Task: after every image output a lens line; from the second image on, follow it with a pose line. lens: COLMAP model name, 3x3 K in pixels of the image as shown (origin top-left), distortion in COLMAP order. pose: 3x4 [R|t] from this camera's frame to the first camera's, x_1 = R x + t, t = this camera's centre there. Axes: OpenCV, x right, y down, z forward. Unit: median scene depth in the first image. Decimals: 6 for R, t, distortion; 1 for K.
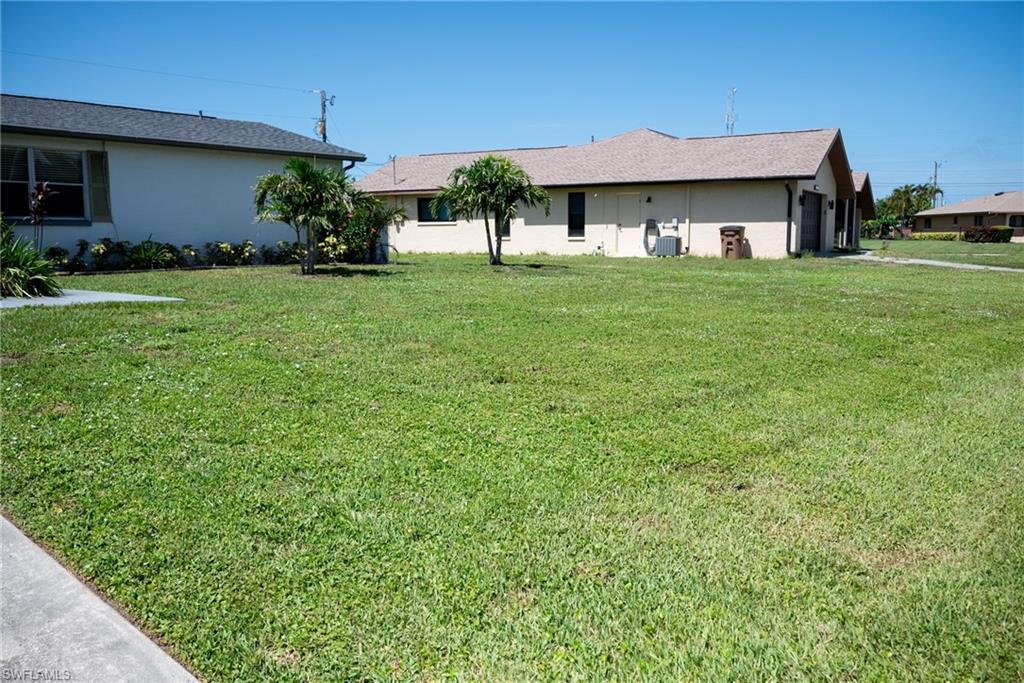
lens RADIAL K [[845.7, 0, 512.0], [0, 845.7, 341.5], [0, 0, 1]] dist [0.009063, -0.009467]
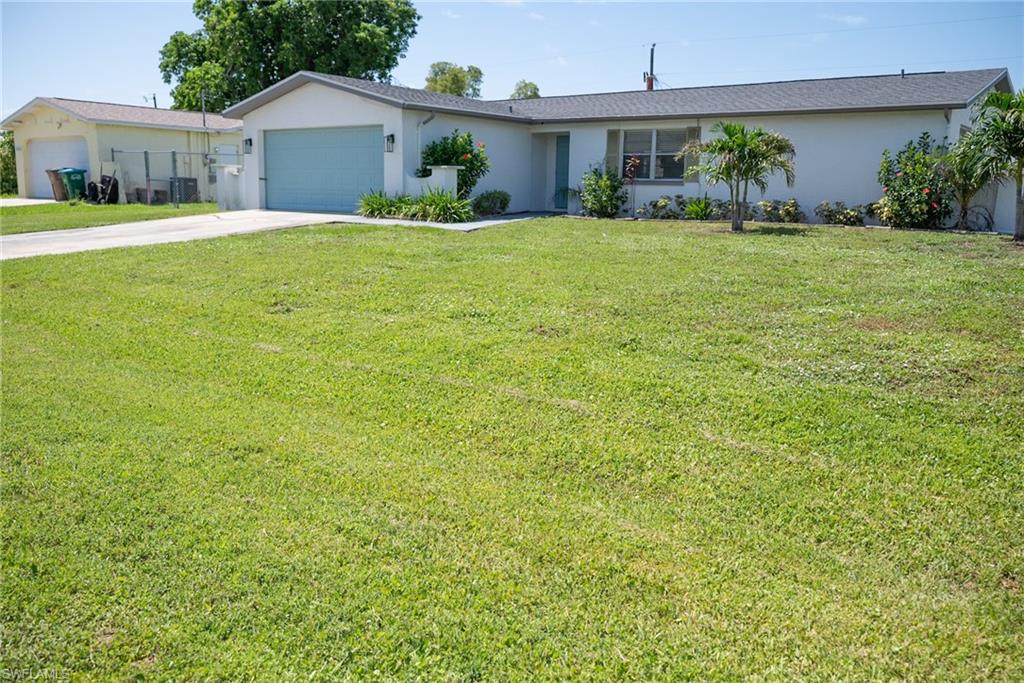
lens RADIAL K [[845.7, 0, 512.0], [0, 845.7, 341.5], [0, 0, 1]] dist [0.009063, -0.009467]
pose [[0.096629, 0.178390, -0.979204, 0.615174], [-0.139730, 0.976496, 0.164108, -0.060065], [0.985464, 0.120966, 0.119284, 0.468176]]
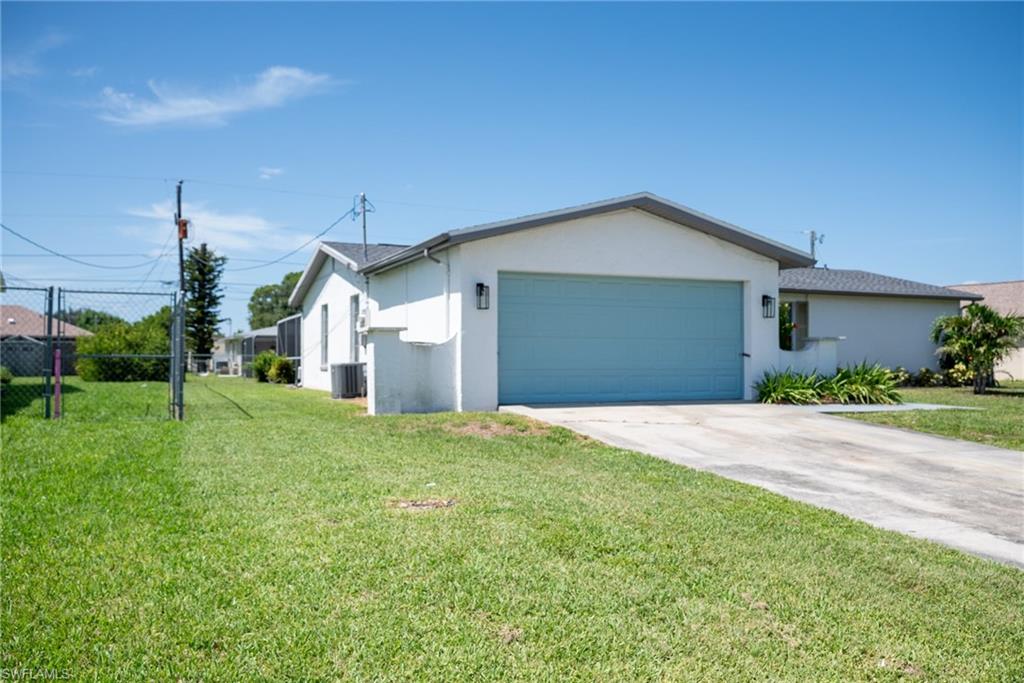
lens RADIAL K [[873.9, 0, 512.0], [0, 873.9, 341.5], [0, 0, 1]] dist [0.057263, -0.001477]
pose [[0.917929, -0.007480, -0.396673, -0.273617], [-0.050720, 0.989406, -0.136028, 0.041686], [0.393489, 0.144983, 0.907825, -0.349690]]
